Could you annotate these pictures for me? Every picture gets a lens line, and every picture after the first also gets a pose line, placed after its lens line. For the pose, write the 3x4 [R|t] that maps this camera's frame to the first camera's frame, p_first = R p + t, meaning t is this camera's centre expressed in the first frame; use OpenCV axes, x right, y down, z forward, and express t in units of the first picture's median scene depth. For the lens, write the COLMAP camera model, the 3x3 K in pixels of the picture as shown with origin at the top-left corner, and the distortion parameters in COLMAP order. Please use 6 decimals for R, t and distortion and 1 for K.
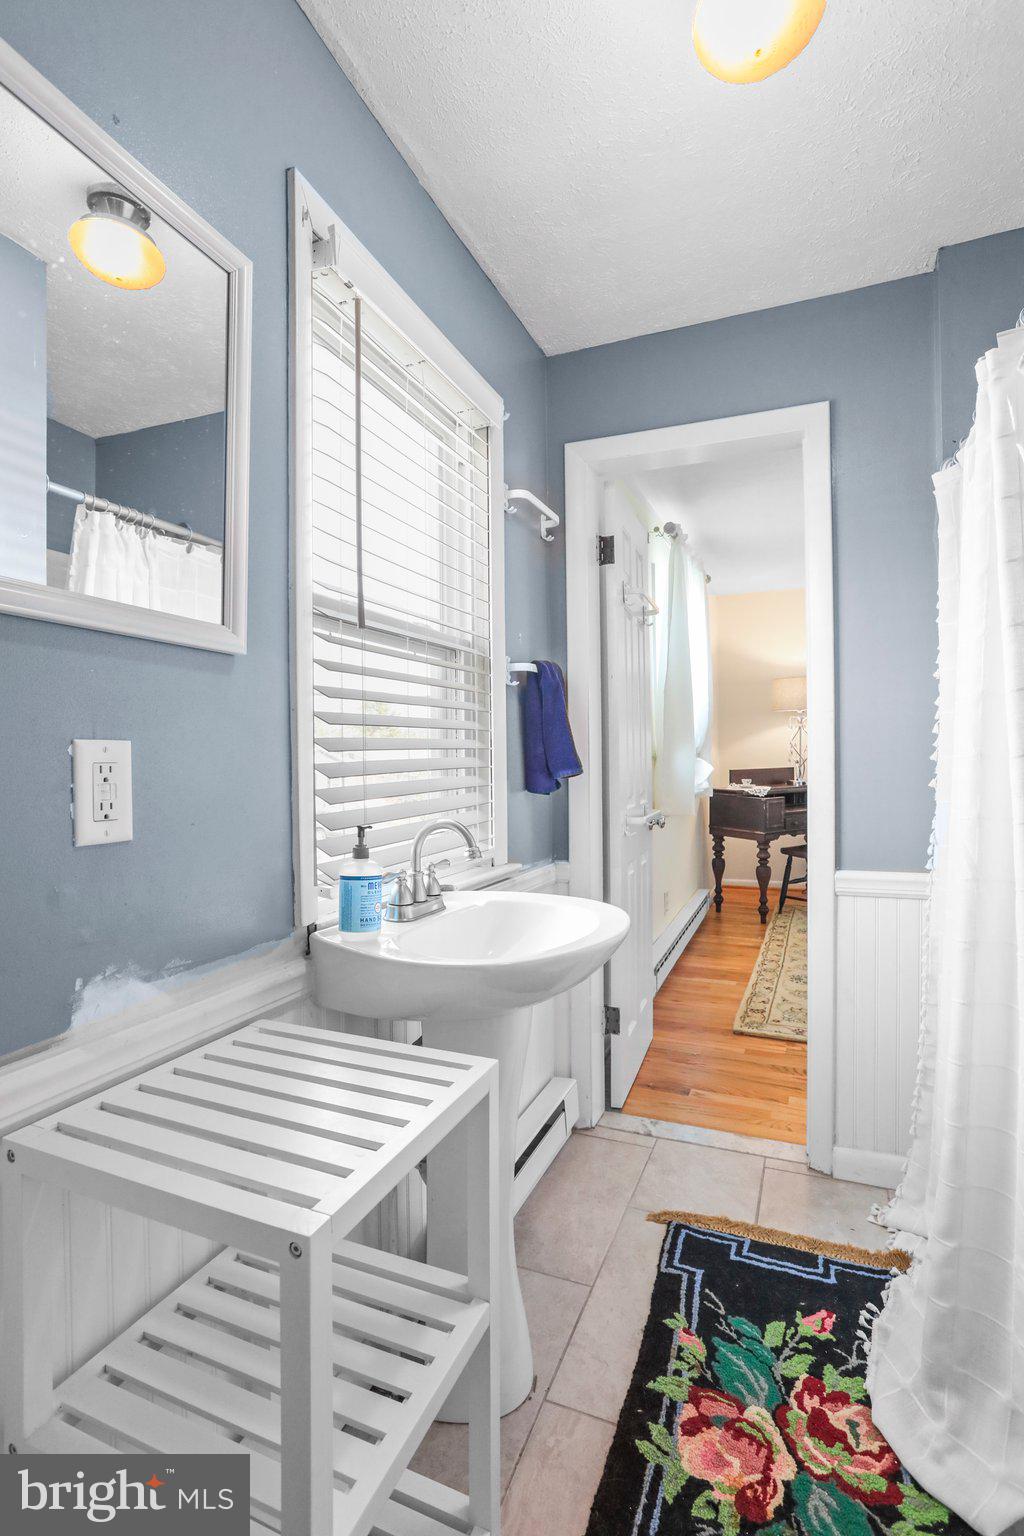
lens RADIAL K [[743.5, 0, 512.0], [0, 743.5, 768.0], [0, 0, 1]] dist [-0.048675, 0.025100]
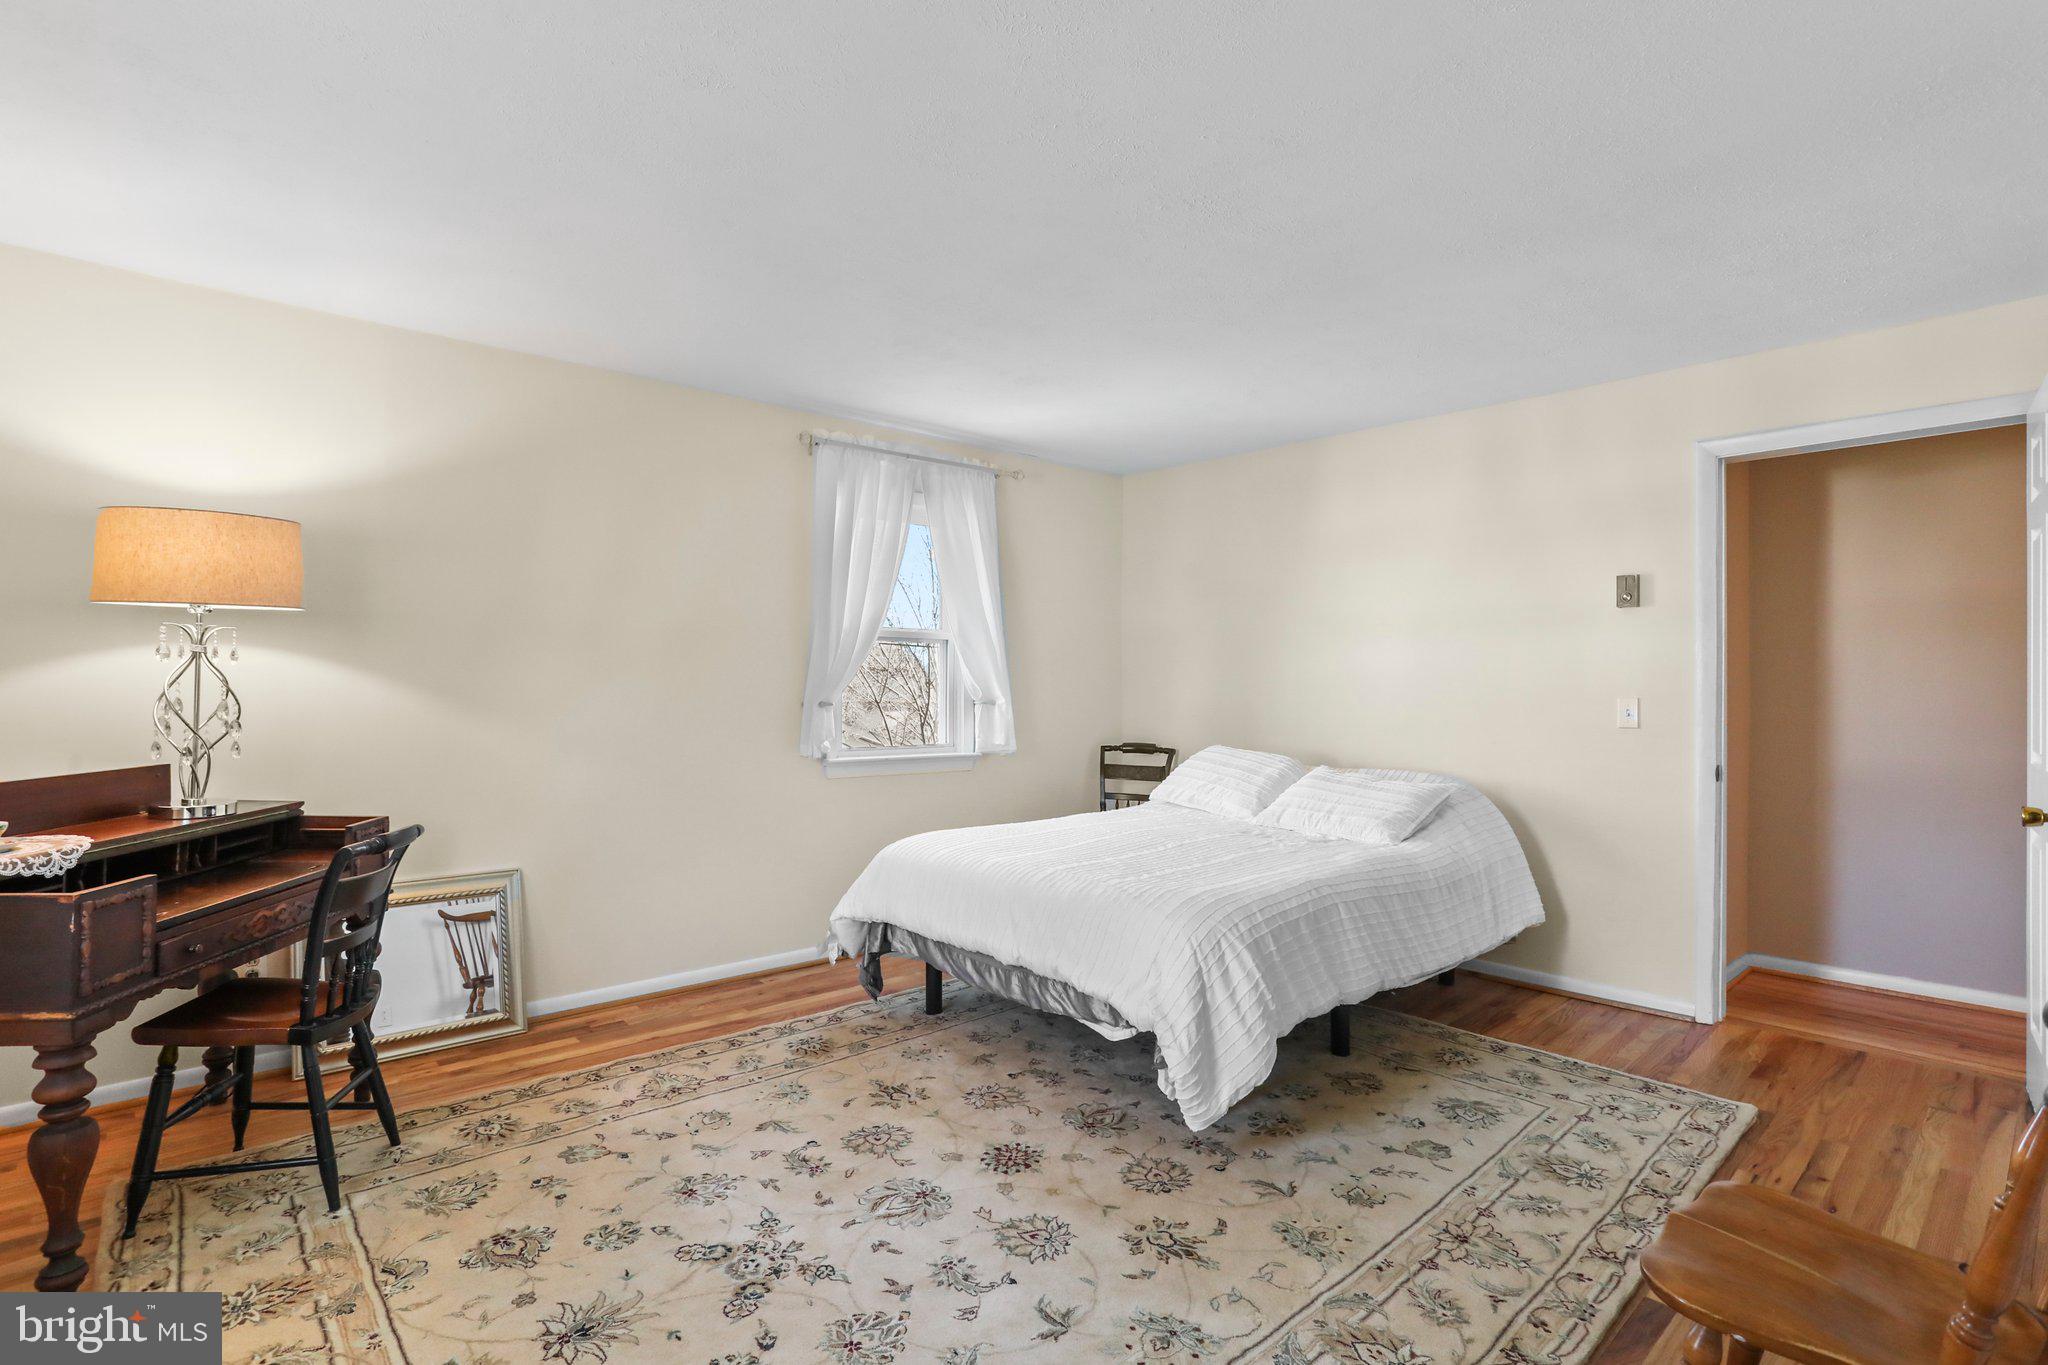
lens RADIAL K [[991.4, 0, 1024.0], [0, 991.4, 682.5], [0, 0, 1]] dist [-0.048675, 0.025100]
pose [[0.434195, 0.006616, 0.900795, 0.281401], [0.013828, 0.999806, -0.014008, -0.059238], [-0.900713, 0.018539, 0.434019, 0.867025]]
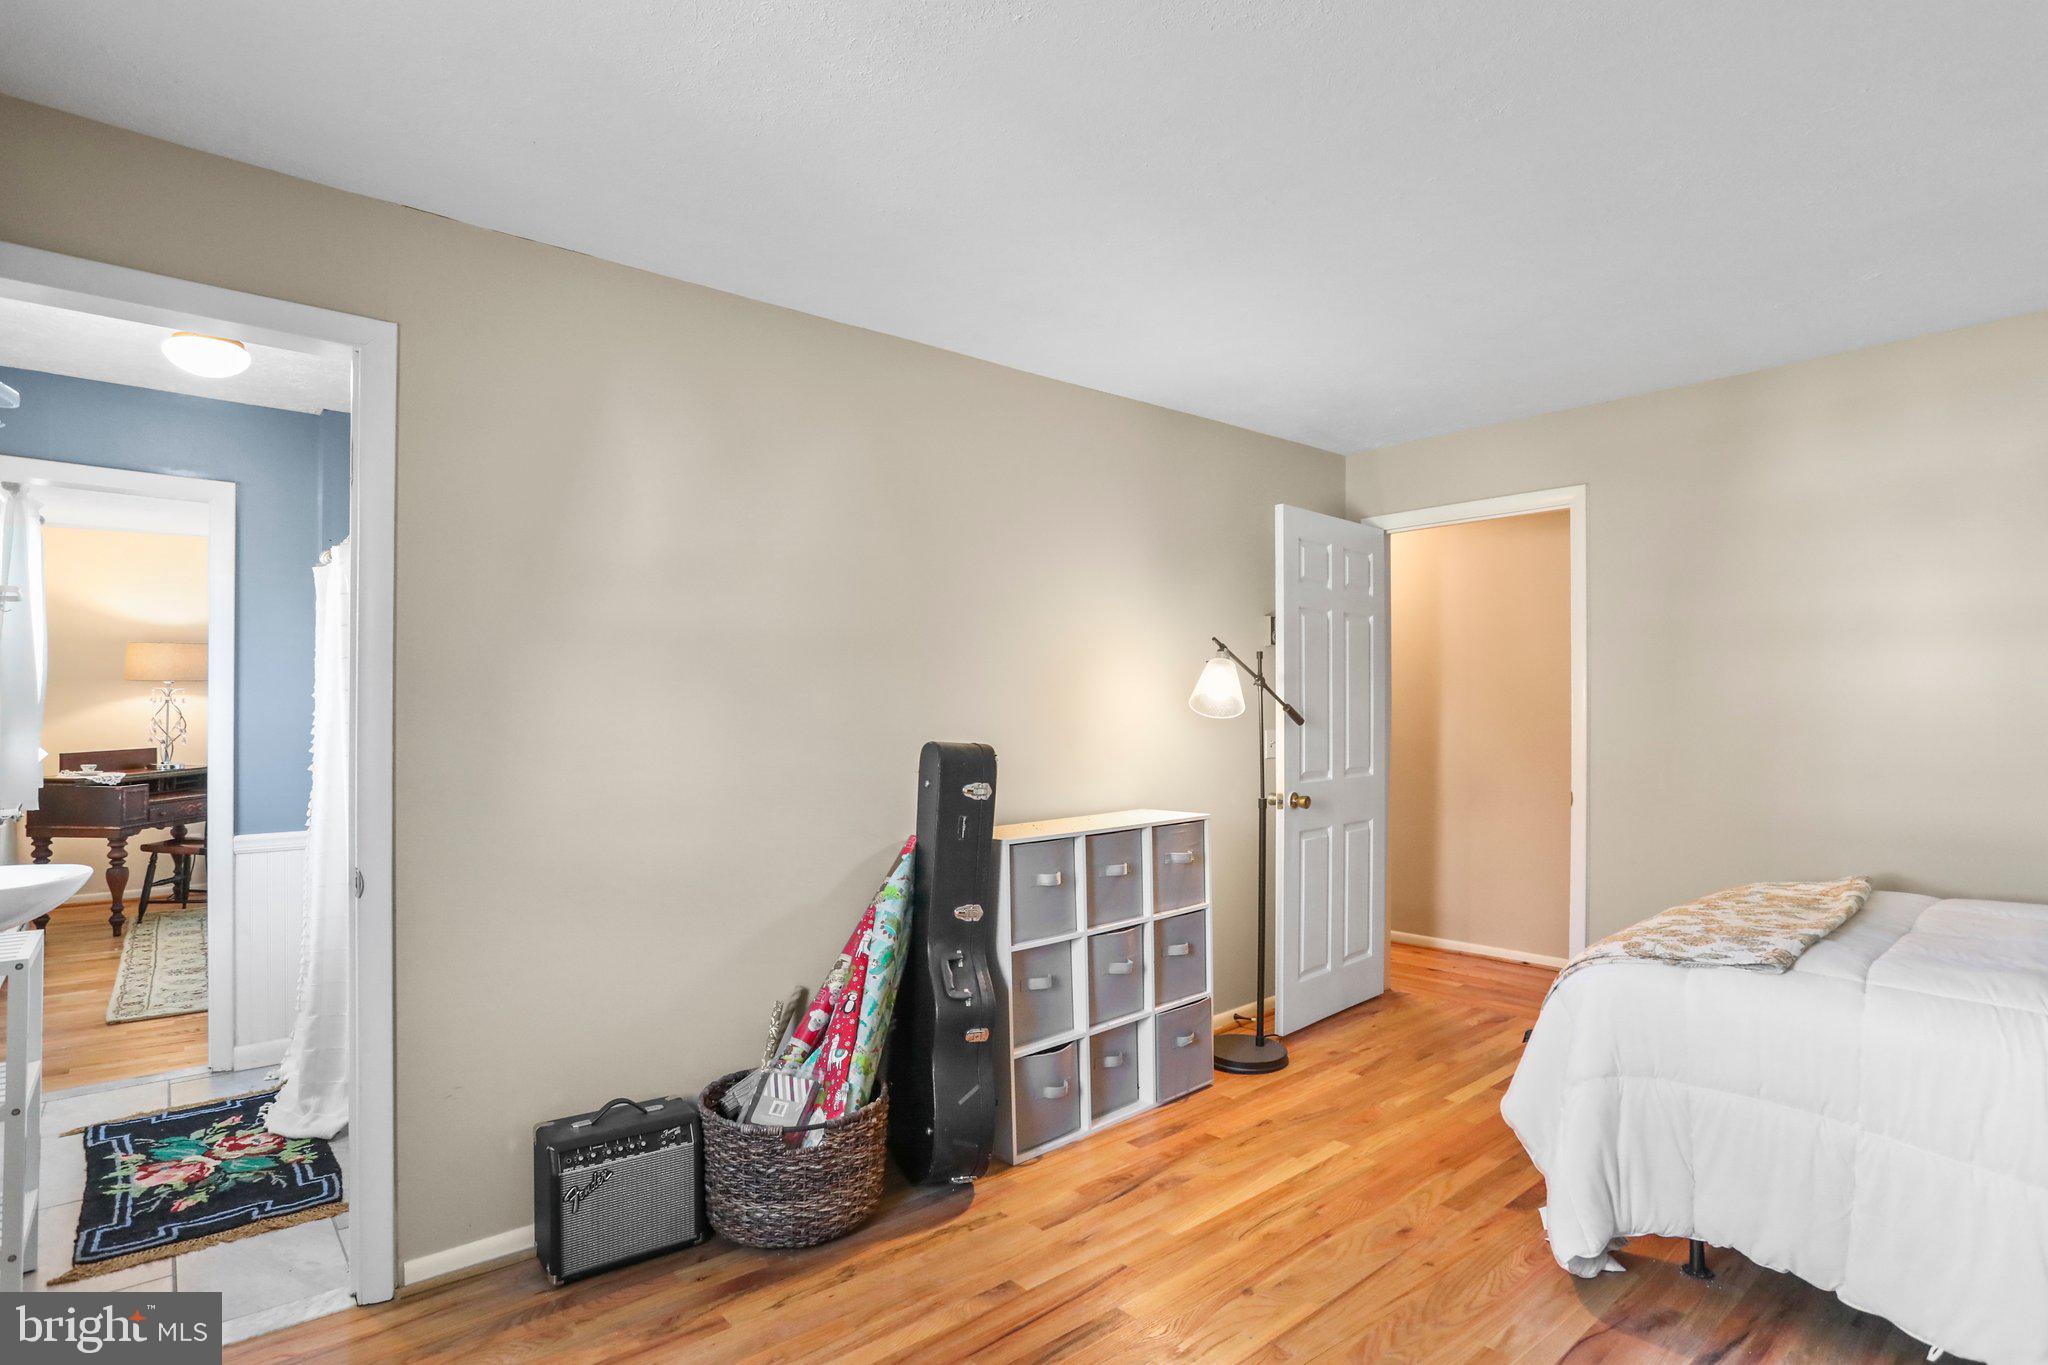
lens RADIAL K [[1017.6, 0, 1015.4], [0, 1017.6, 708.7], [0, 0, 1]] dist [-0.004332, 0.001290]
pose [[0.459017, 0.010603, 0.888364, -0.397983], [0.010298, 0.999798, -0.017254, -0.031930], [-0.888368, 0.017069, 0.458815, -0.802595]]
